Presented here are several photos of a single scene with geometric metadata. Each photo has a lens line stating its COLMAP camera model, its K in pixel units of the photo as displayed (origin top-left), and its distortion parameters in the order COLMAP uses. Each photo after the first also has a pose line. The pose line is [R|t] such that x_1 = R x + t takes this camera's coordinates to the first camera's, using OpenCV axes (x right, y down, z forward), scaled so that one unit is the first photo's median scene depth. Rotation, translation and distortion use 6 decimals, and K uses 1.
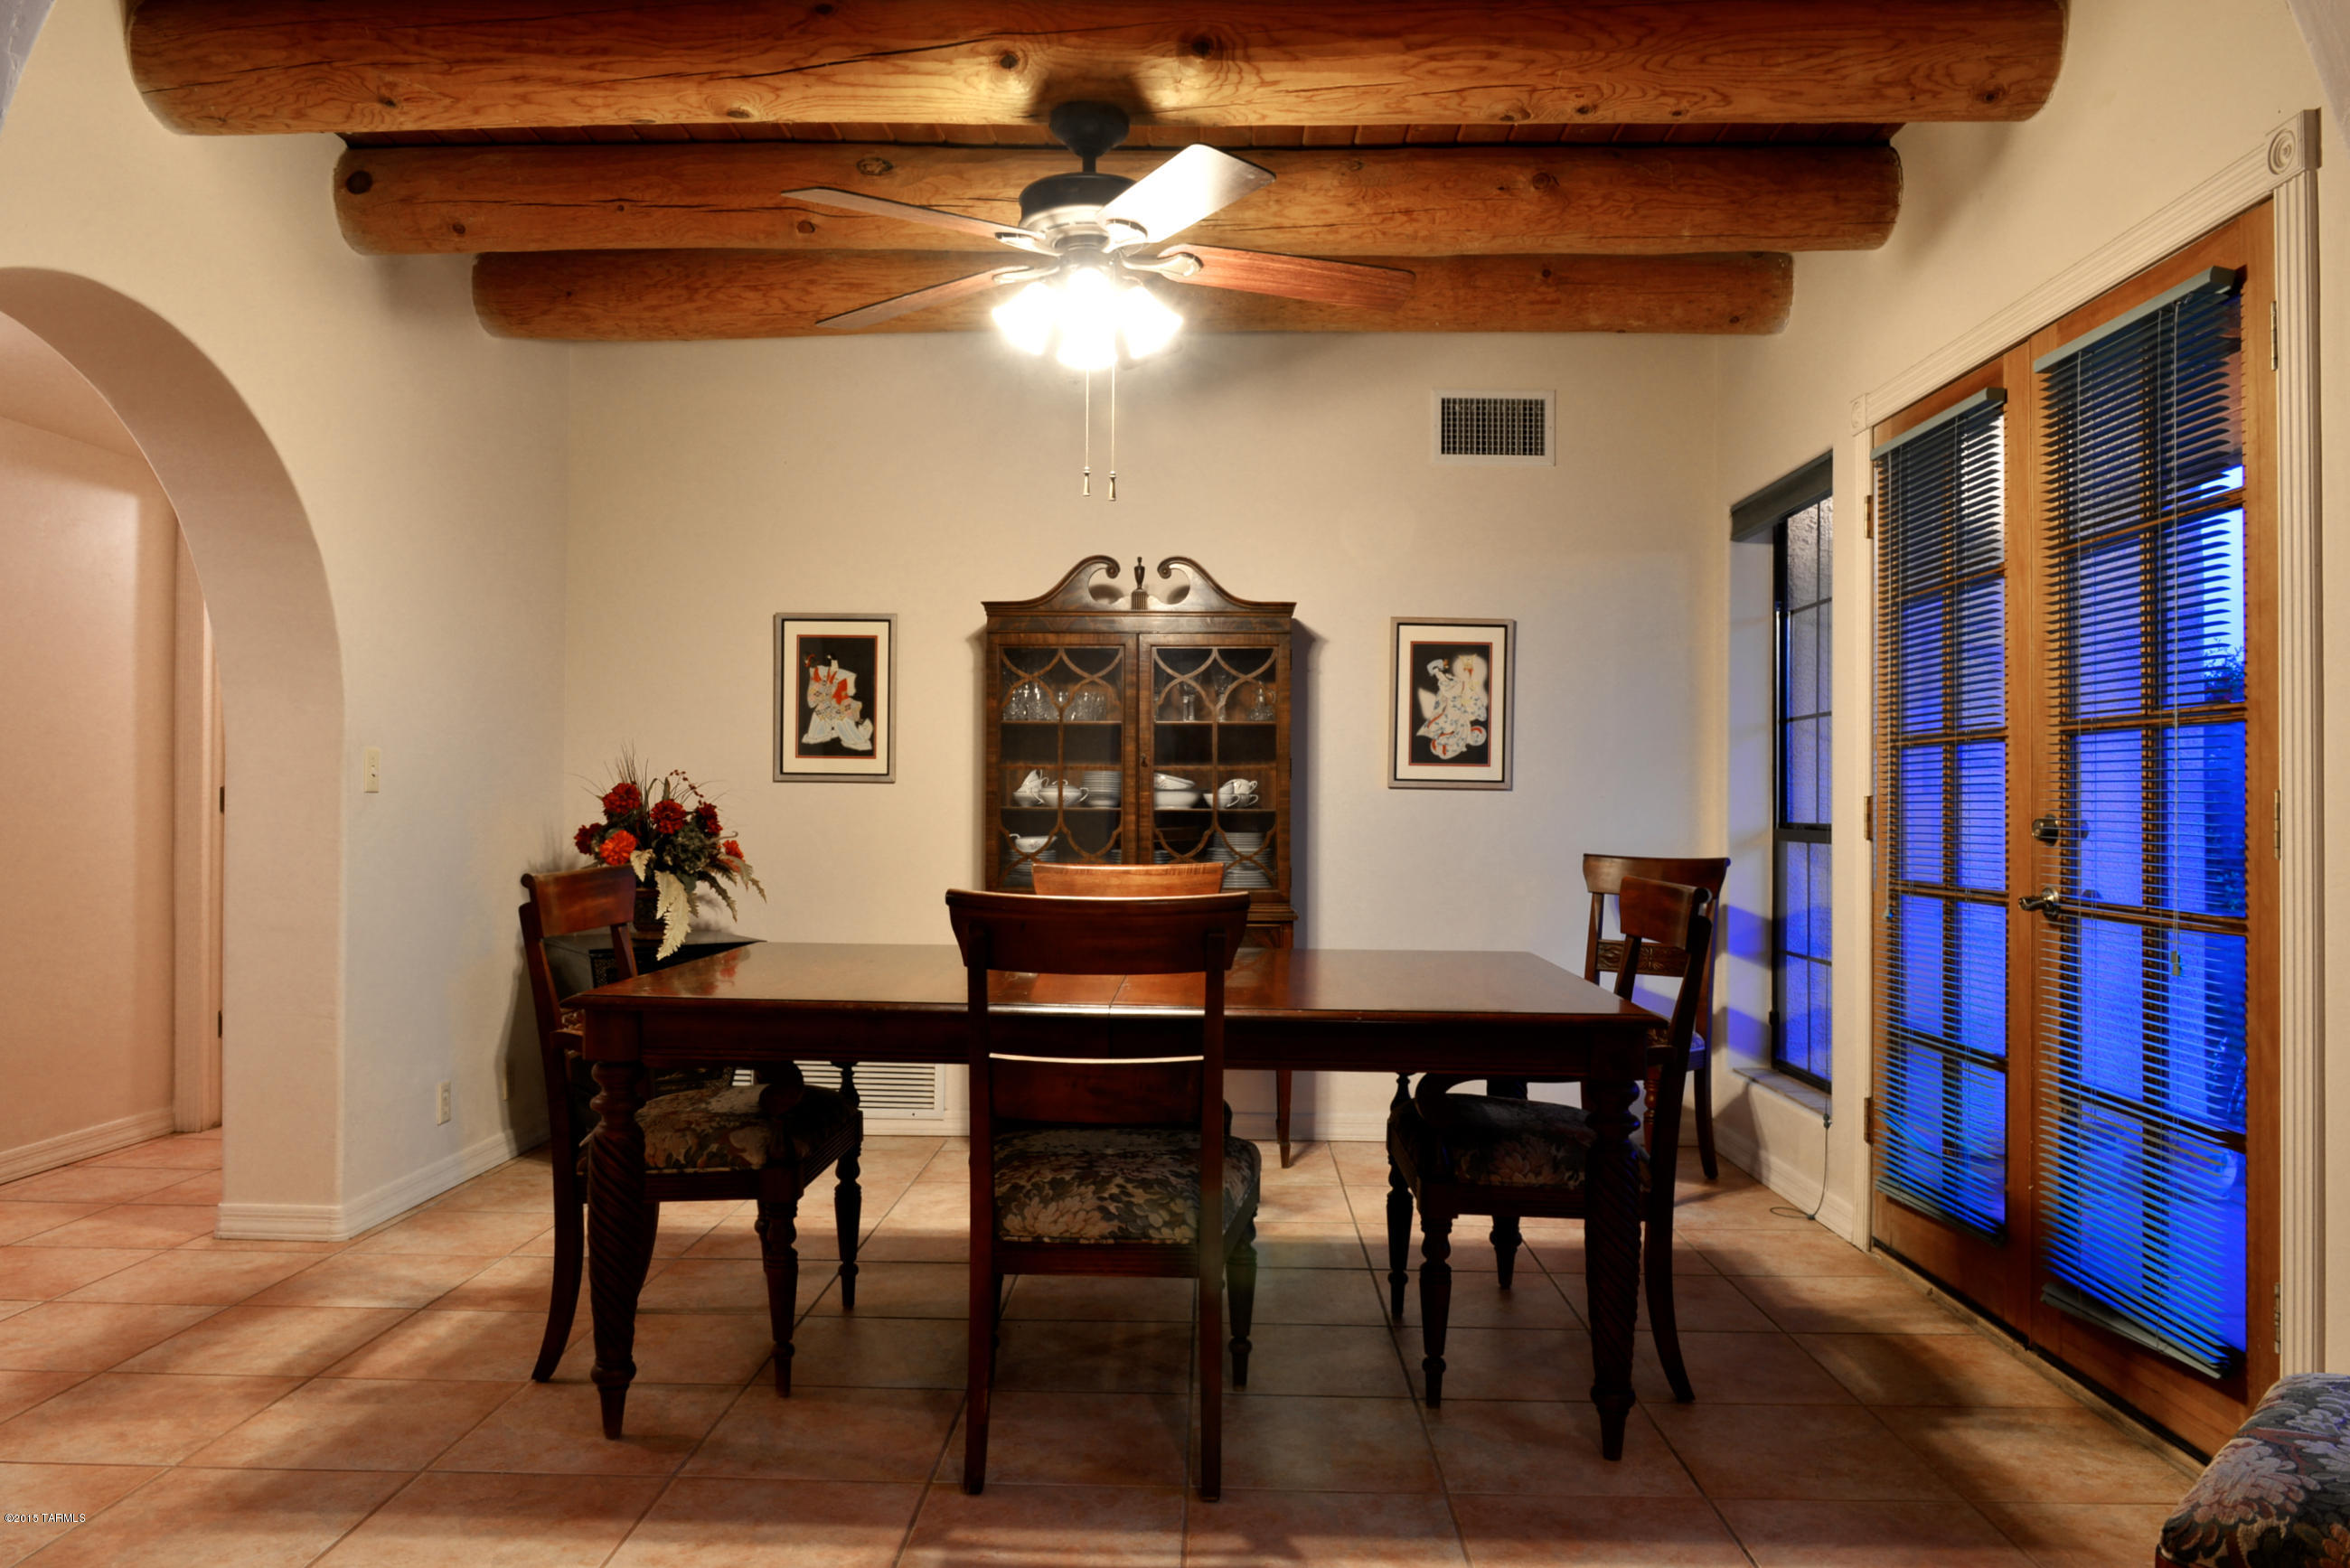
lens RADIAL K [[1623.2, 0, 1182.5], [0, 1623.2, 783.6], [0, 0, 1]] dist [-0.010491, -0.005881]
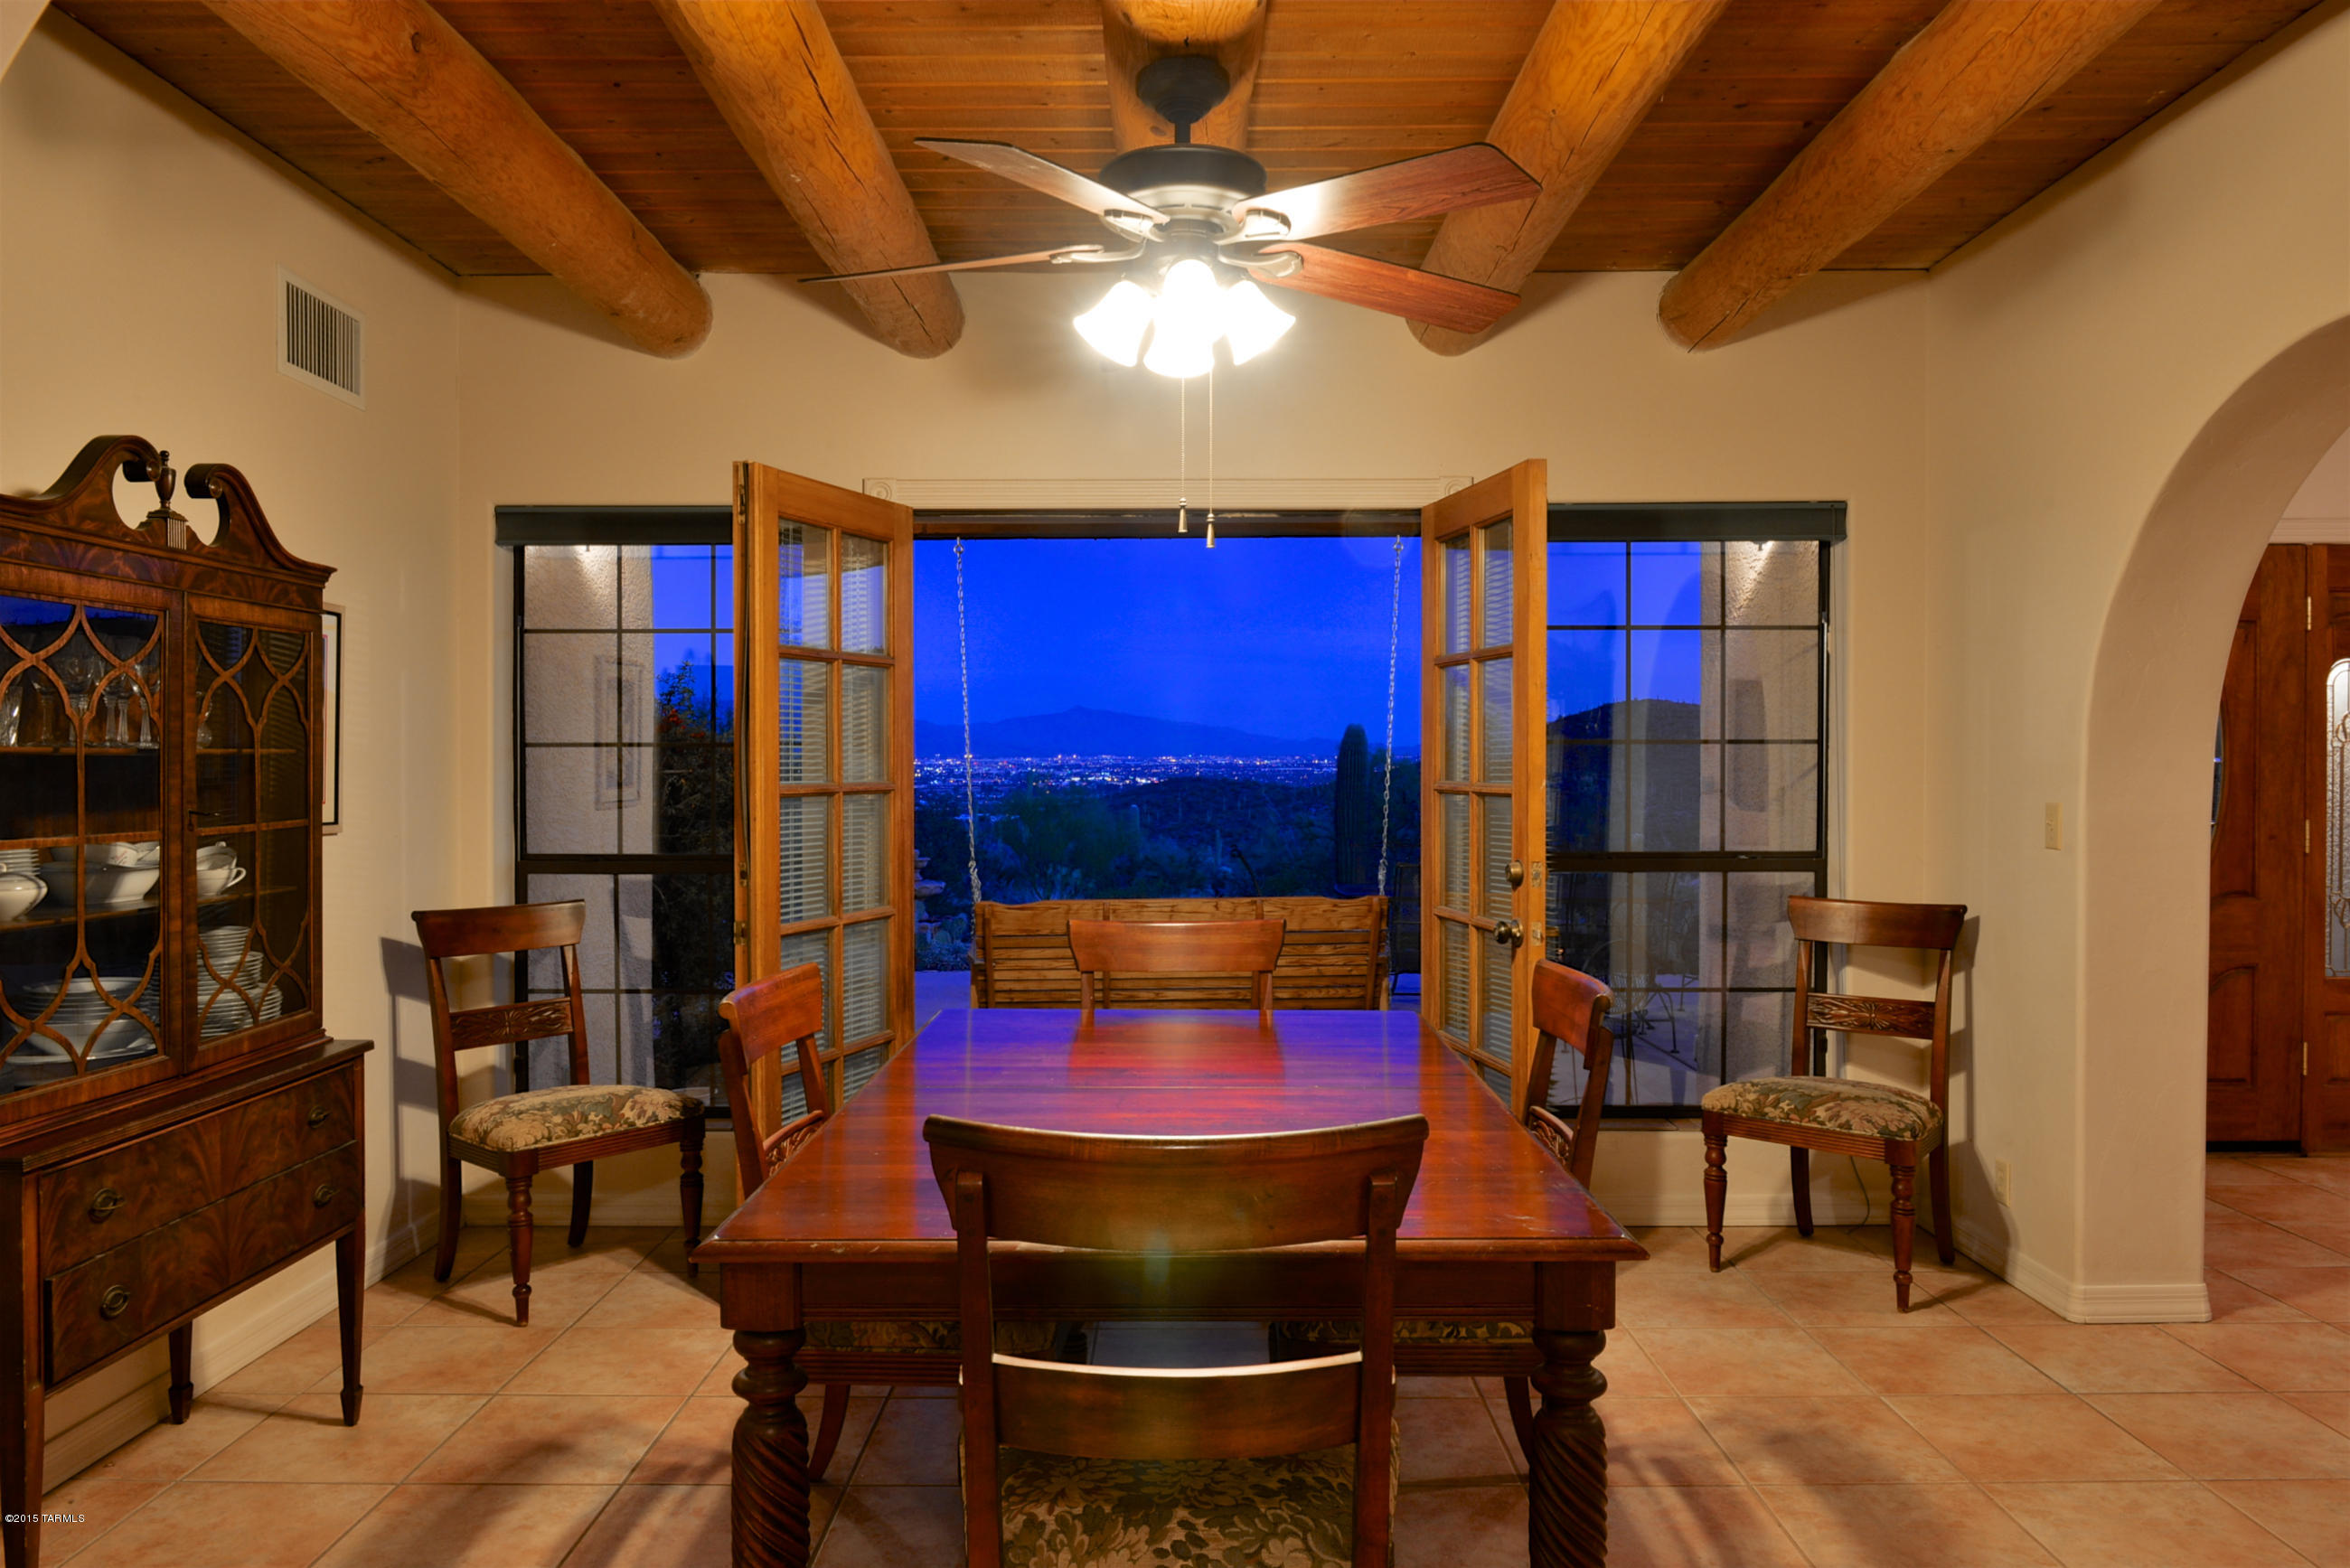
lens RADIAL K [[1613.4, 0, 1182.0], [0, 1613.4, 783.3], [0, 0, 1]] dist [-0.013203, -0.002930]
pose [[-0.028676, -0.018814, 0.999412, -0.586384], [-0.010884, 0.999769, 0.018509, -0.040656], [-0.999530, -0.010347, -0.028874, 0.673794]]
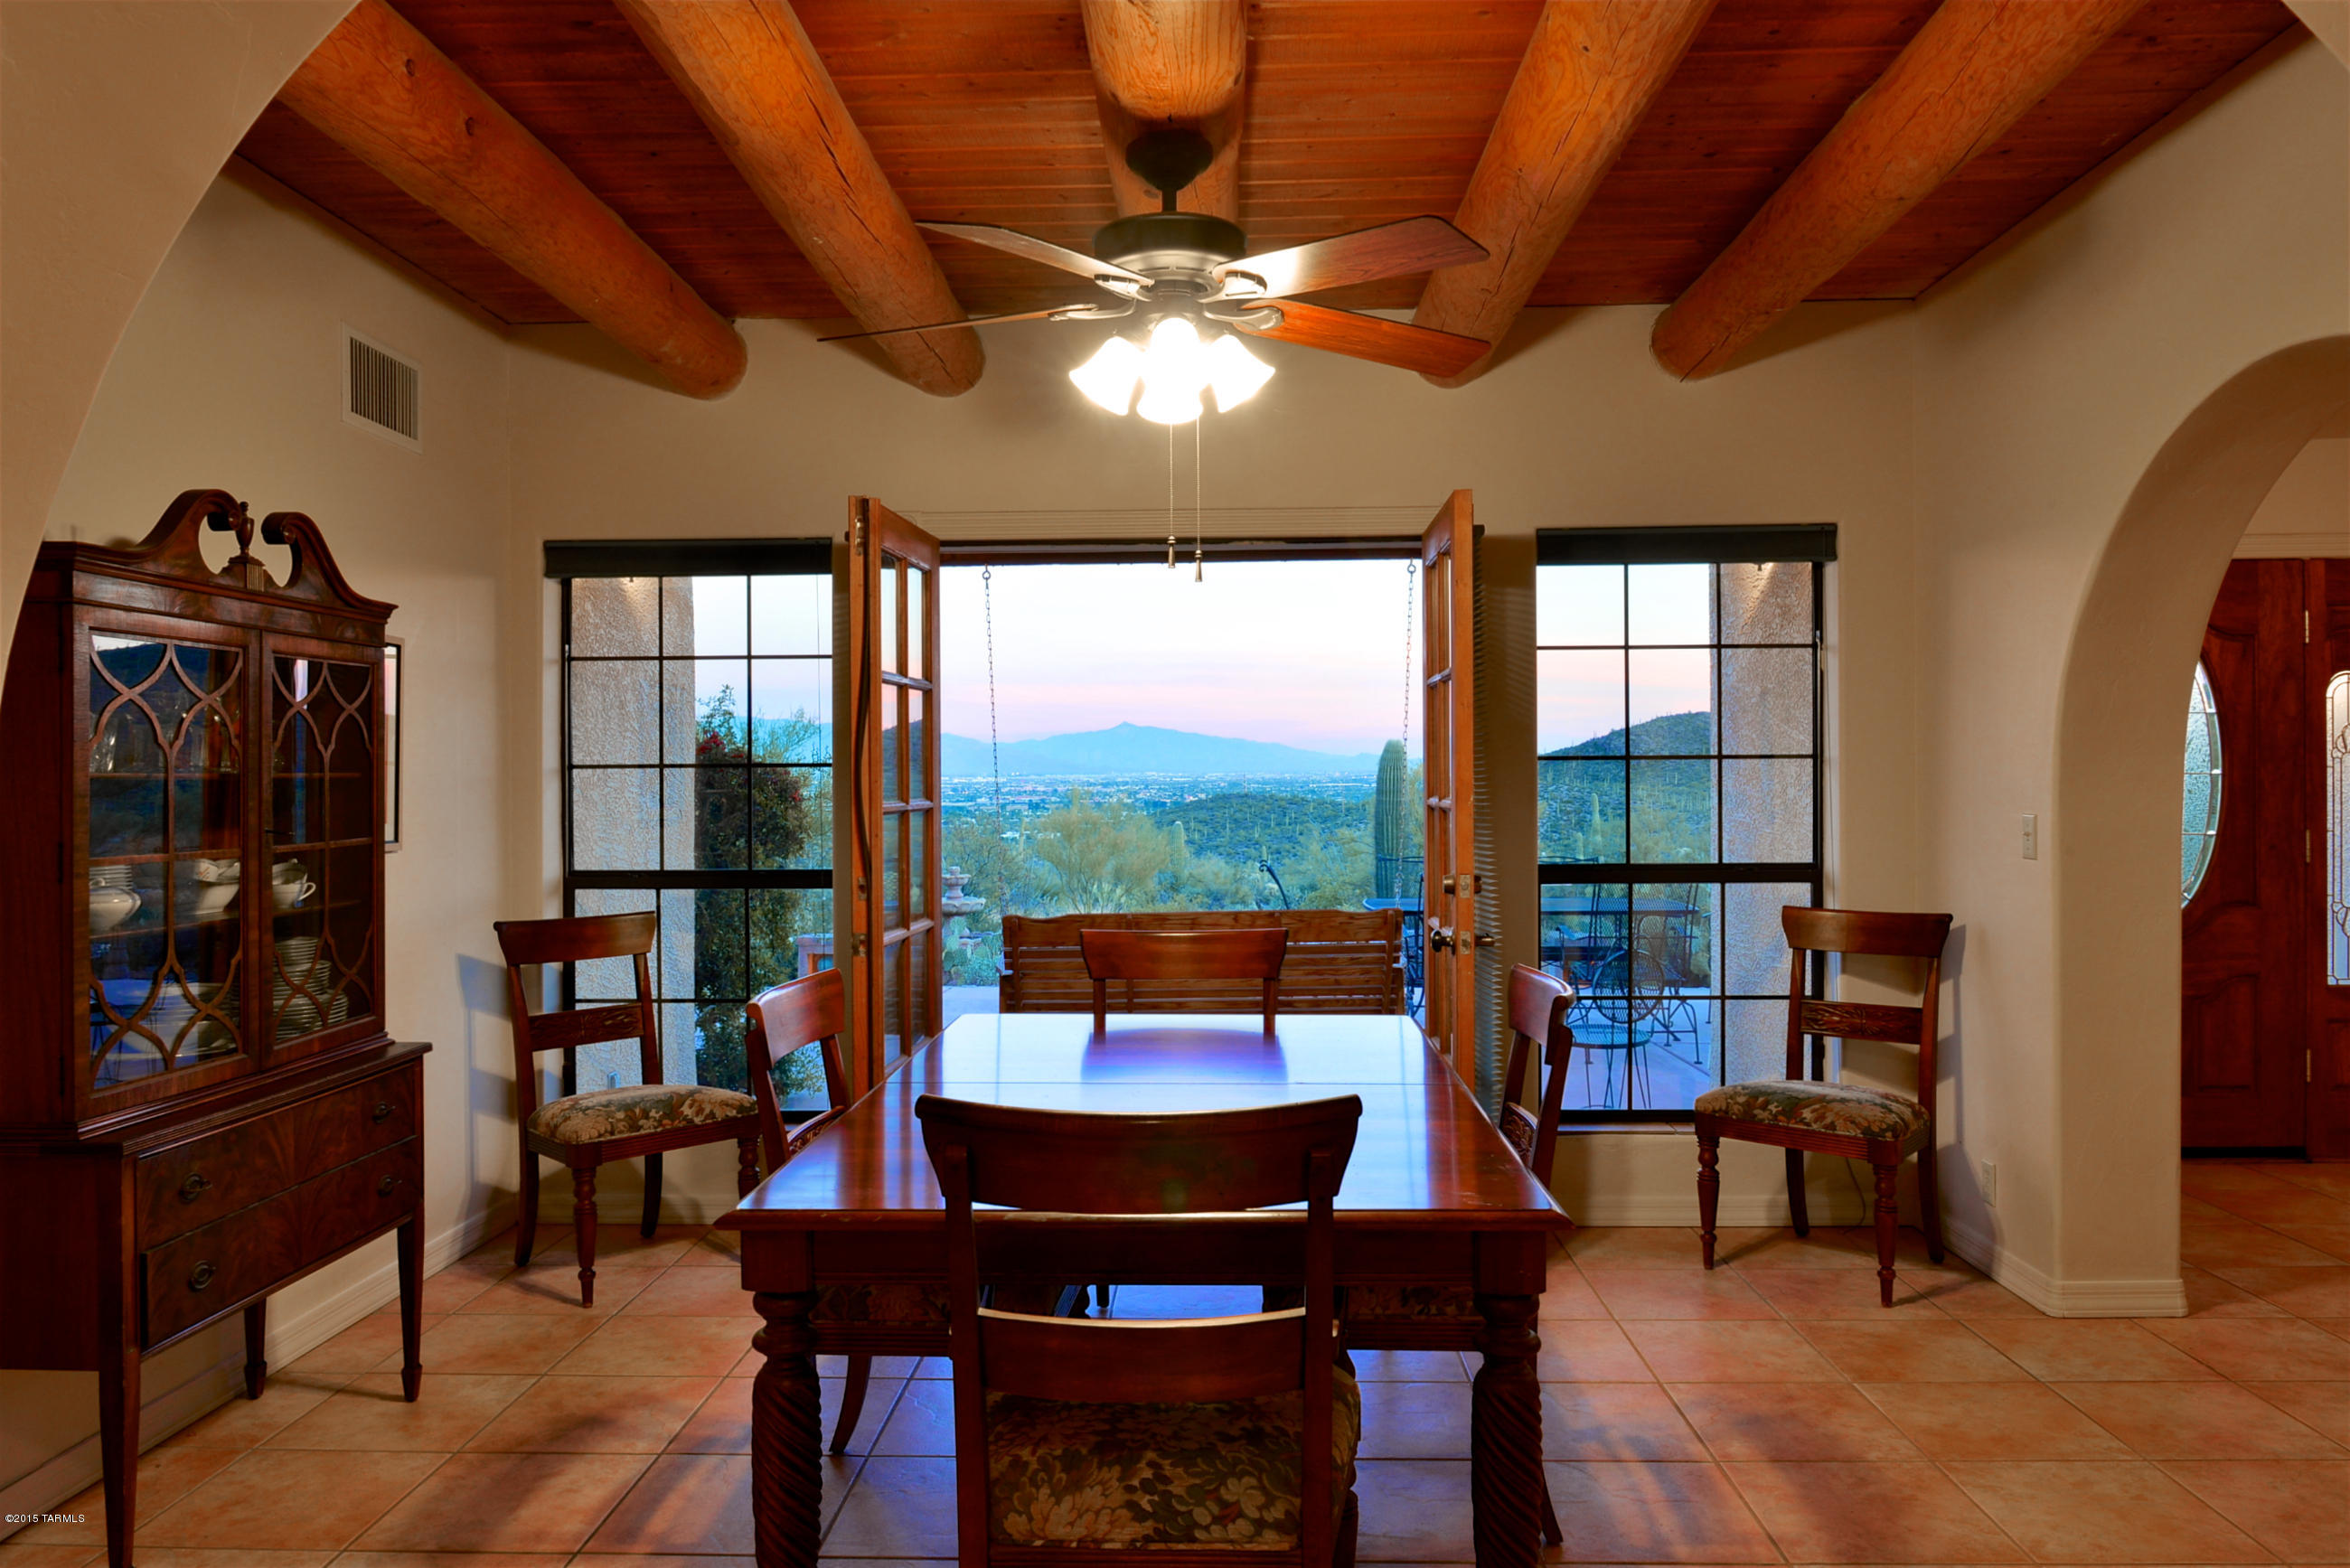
lens RADIAL K [[1623.2, 0, 1182.5], [0, 1623.2, 783.6], [0, 0, 1]] dist [-0.010491, -0.005881]
pose [[0.000516, -0.008745, 0.999962, -0.632659], [-0.005066, 0.999949, 0.008747, -0.041804], [-0.999987, -0.005071, 0.000472, 0.654333]]
